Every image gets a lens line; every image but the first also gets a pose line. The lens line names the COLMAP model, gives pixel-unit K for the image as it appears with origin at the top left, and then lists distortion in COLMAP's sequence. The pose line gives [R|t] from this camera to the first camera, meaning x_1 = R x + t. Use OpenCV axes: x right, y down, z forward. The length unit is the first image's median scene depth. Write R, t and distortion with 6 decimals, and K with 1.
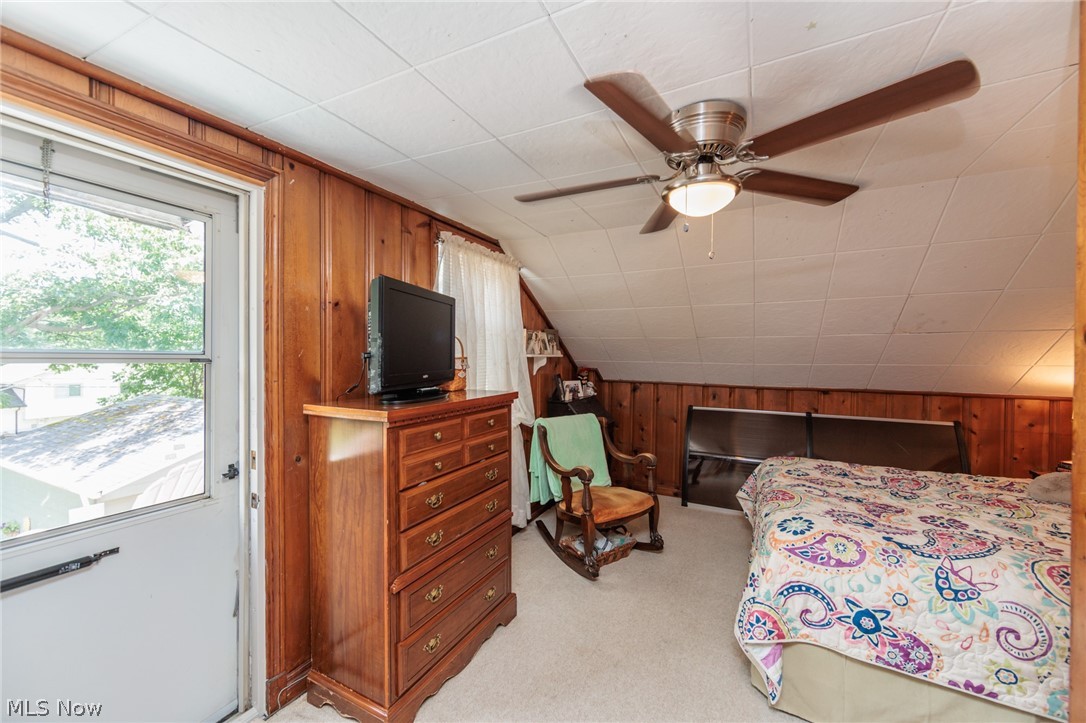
lens RADIAL K [[424.4, 0, 543.0], [0, 424.4, 361.5], [0, 0, 1]] dist [-0.002387, -0.000103]
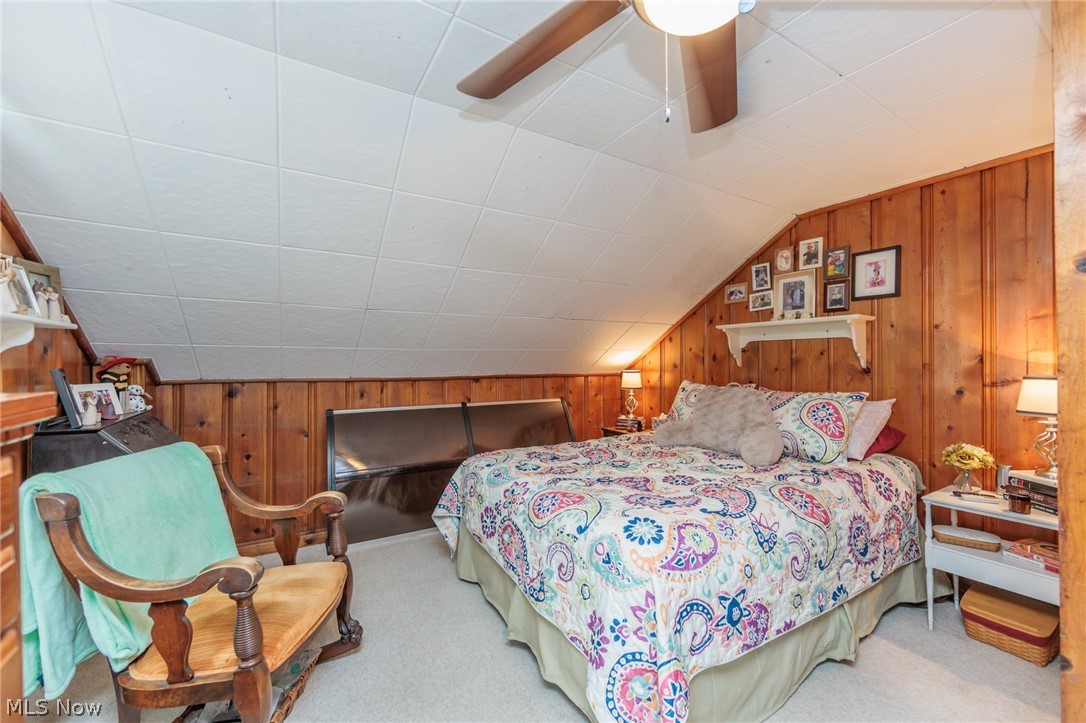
lens RADIAL K [[424.4, 0, 543.0], [0, 424.4, 361.5], [0, 0, 1]] dist [-0.002387, -0.000103]
pose [[0.525001, -0.008830, 0.851056, -0.133594], [0.020245, 0.999793, -0.002116, 0.059464], [-0.850860, 0.018341, 0.525071, 0.602419]]
